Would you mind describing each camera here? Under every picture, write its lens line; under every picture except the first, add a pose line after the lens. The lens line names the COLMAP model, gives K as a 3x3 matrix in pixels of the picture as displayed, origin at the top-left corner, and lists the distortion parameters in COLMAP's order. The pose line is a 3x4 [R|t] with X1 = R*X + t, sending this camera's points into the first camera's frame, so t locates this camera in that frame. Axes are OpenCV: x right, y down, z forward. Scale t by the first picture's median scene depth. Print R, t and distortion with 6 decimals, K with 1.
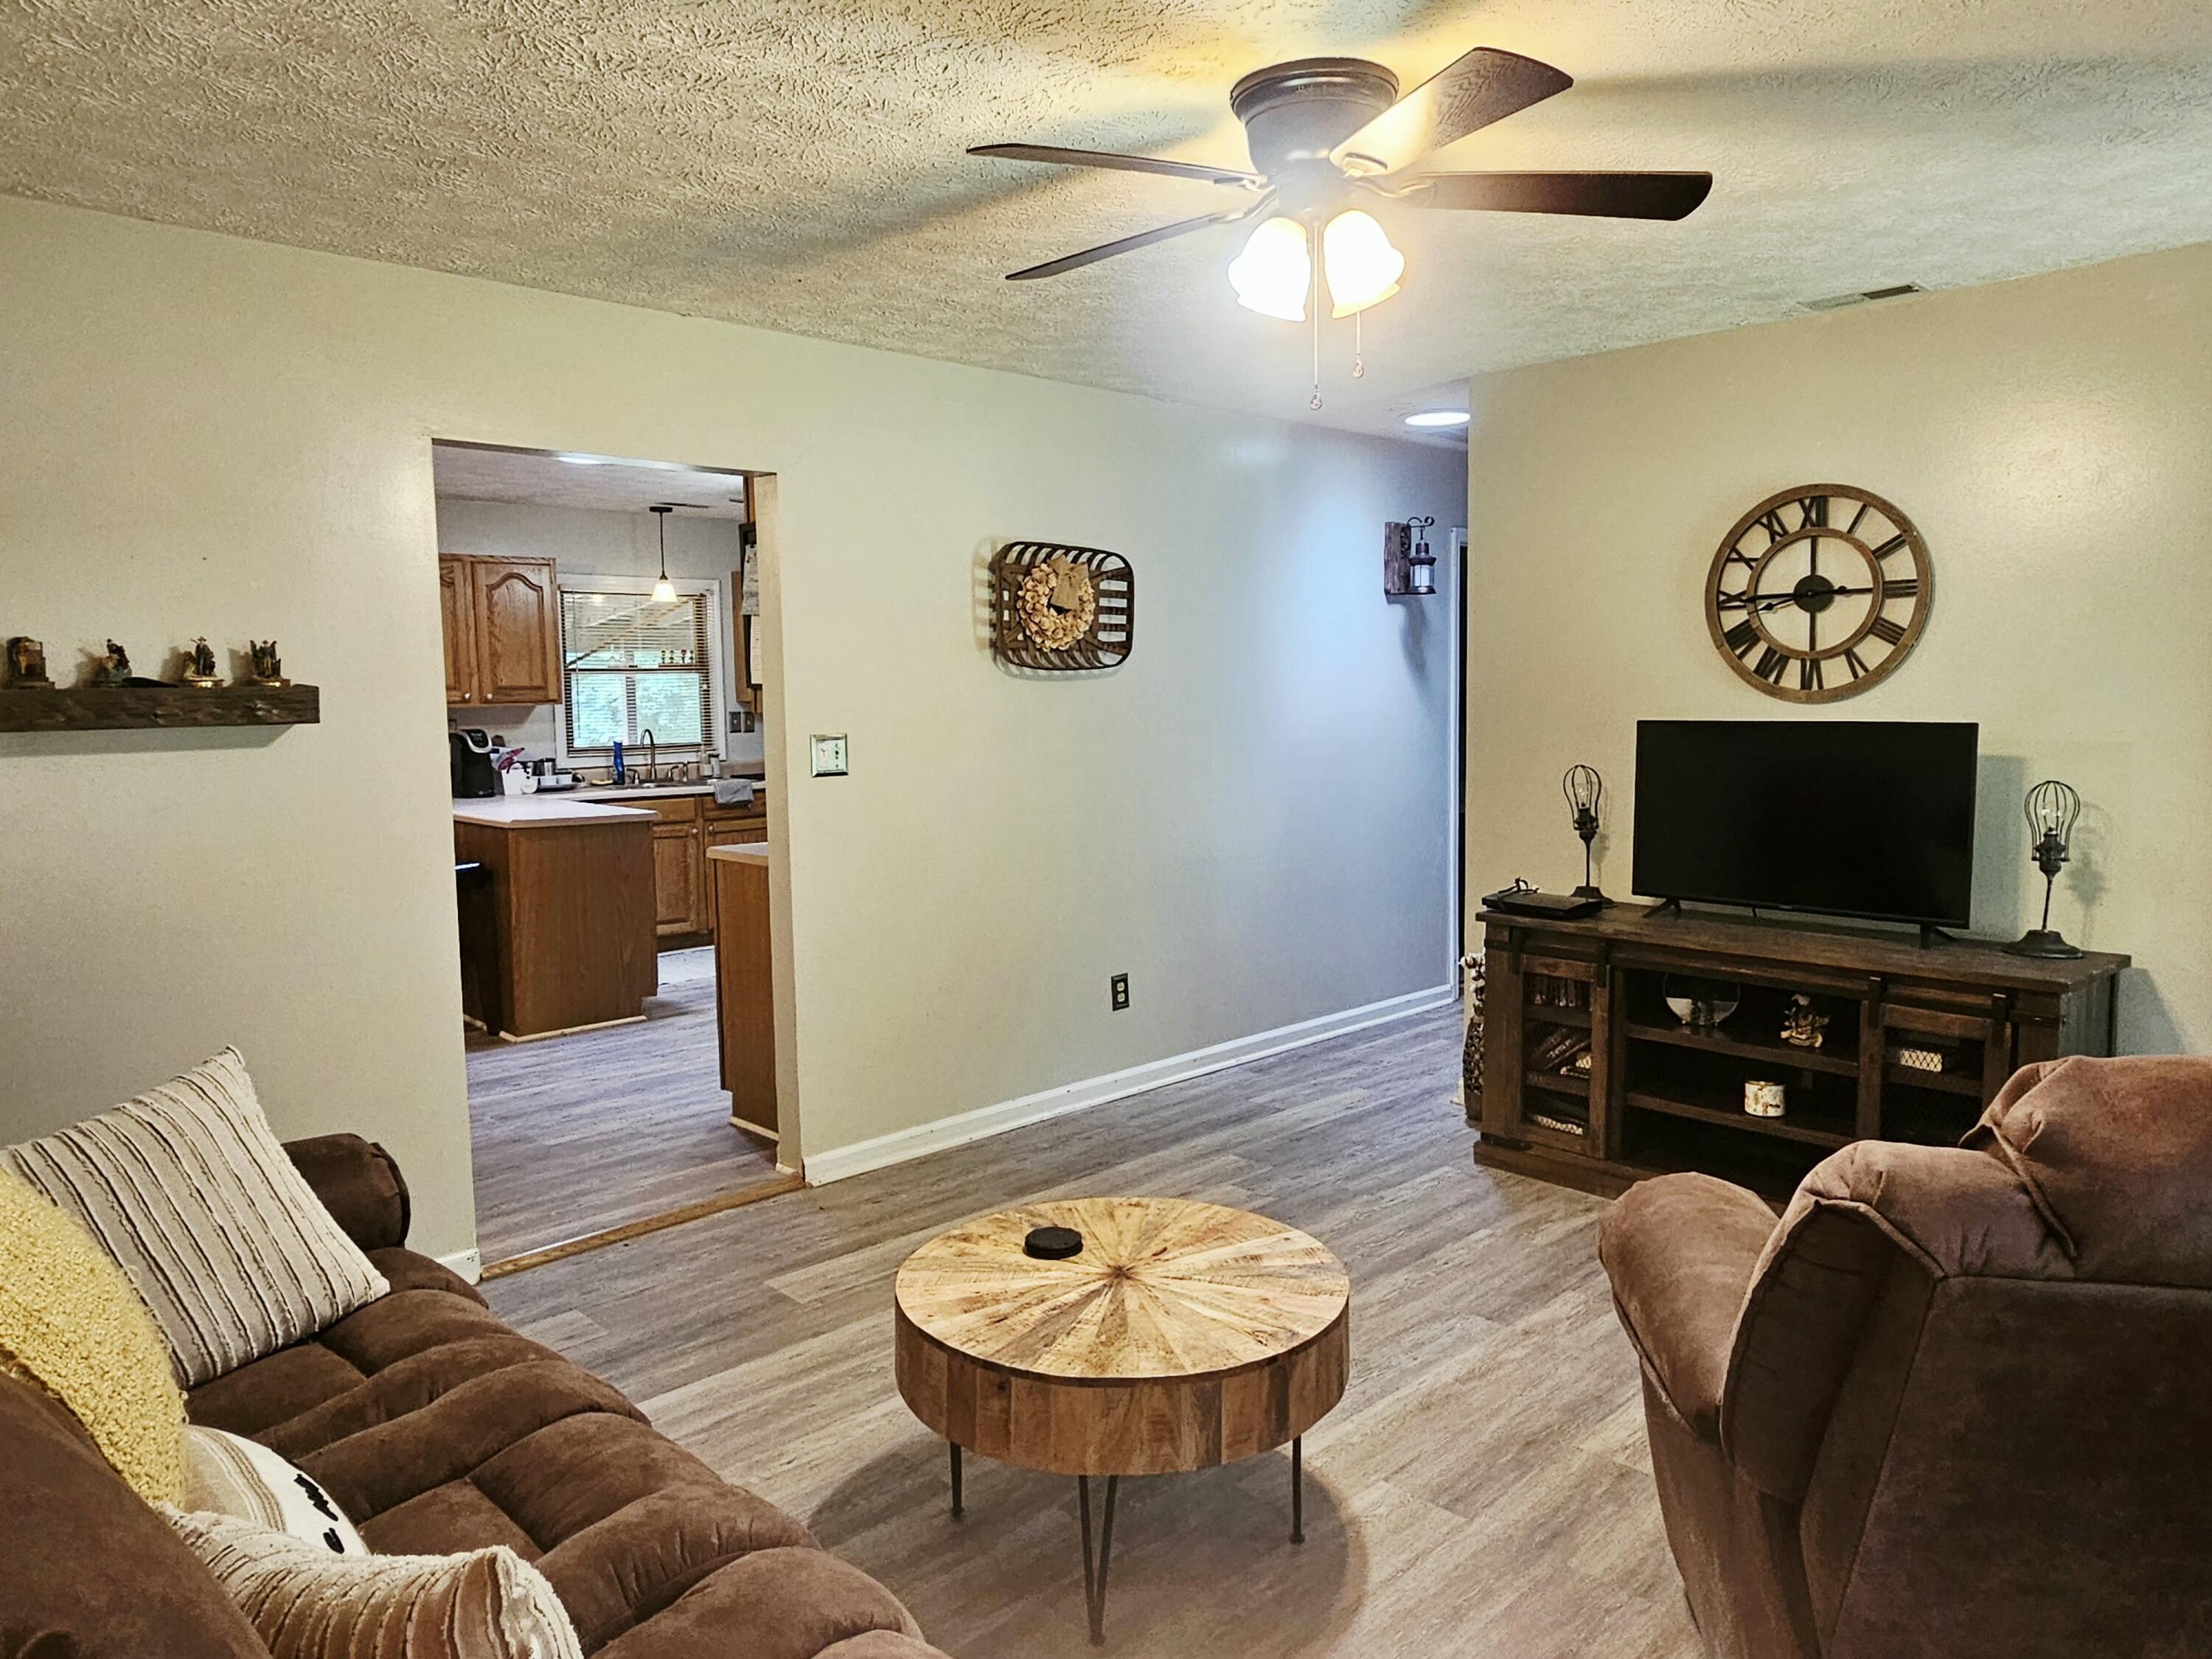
lens RADIAL K [[1484.9, 0, 1096.5], [0, 1484.9, 833.0], [0, 0, 1]] dist [-0.004775, -0.000109]
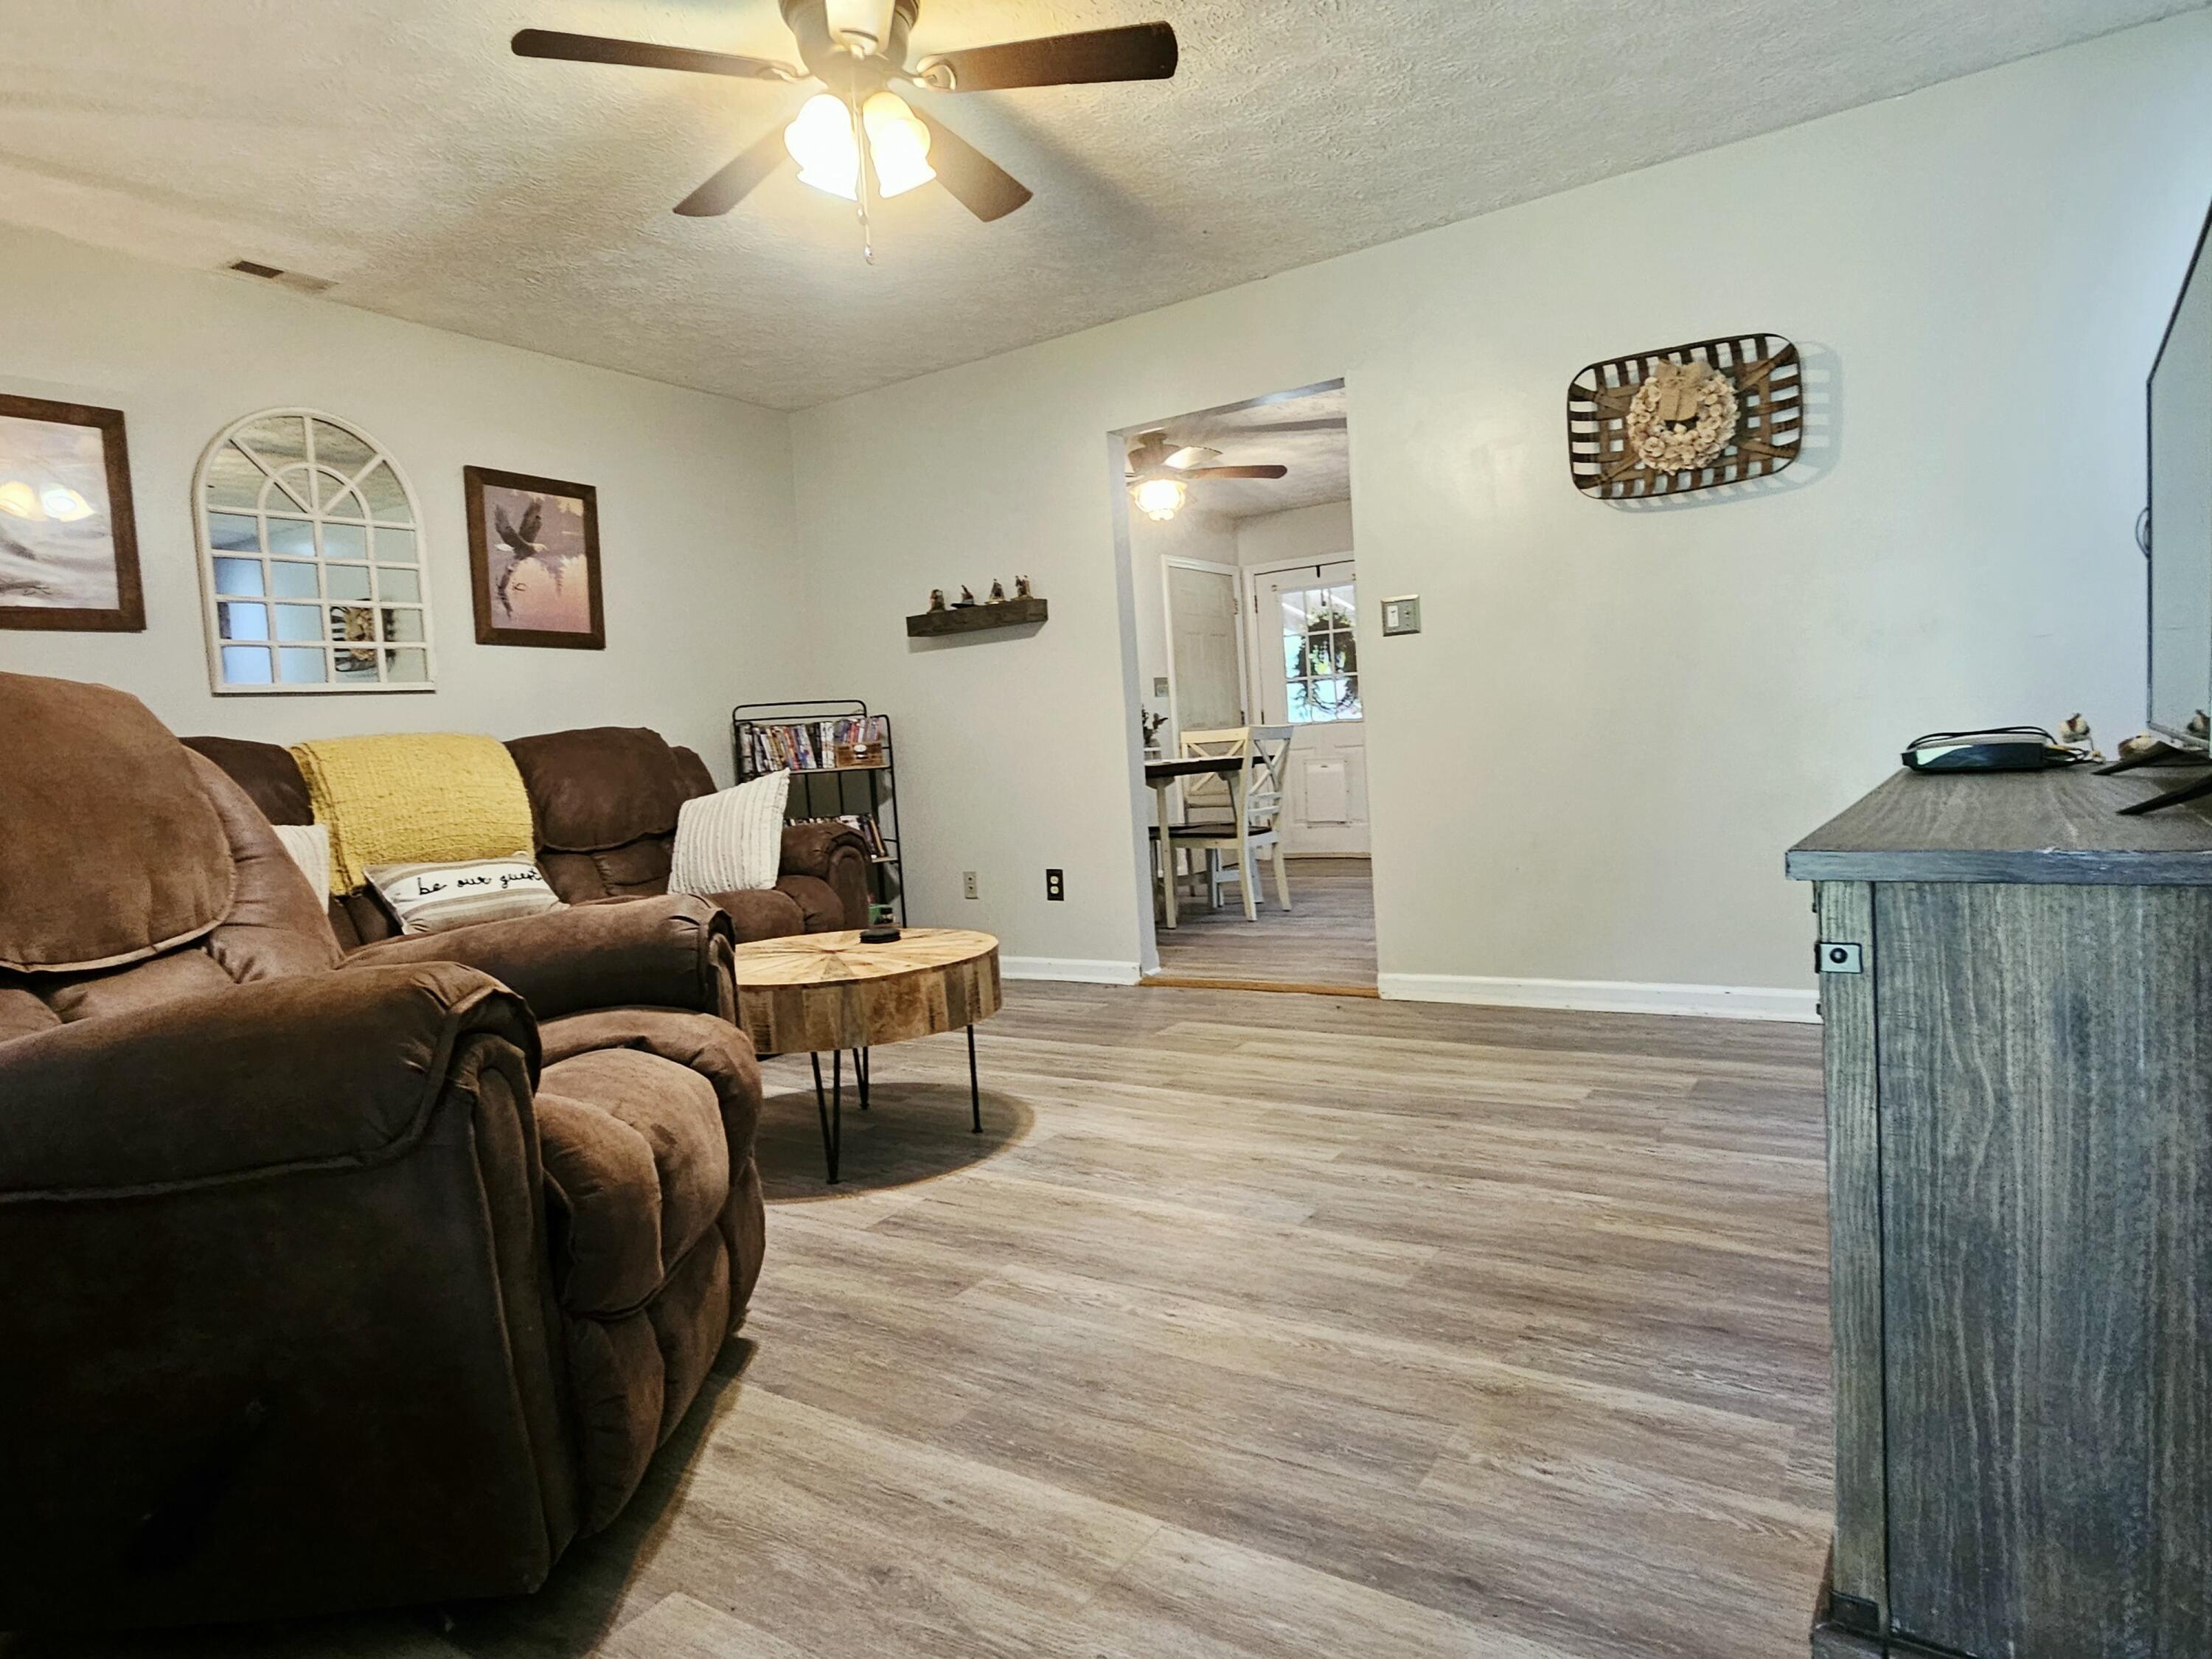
lens RADIAL K [[1301.3, 0, 1099.0], [0, 1301.3, 812.3], [0, 0, 1]] dist [0.004449, -0.001499]
pose [[0.213756, 0.048106, -0.975702, 0.757714], [-0.037272, 0.998461, 0.041063, 0.065490], [0.976176, 0.027589, 0.215221, 0.592732]]
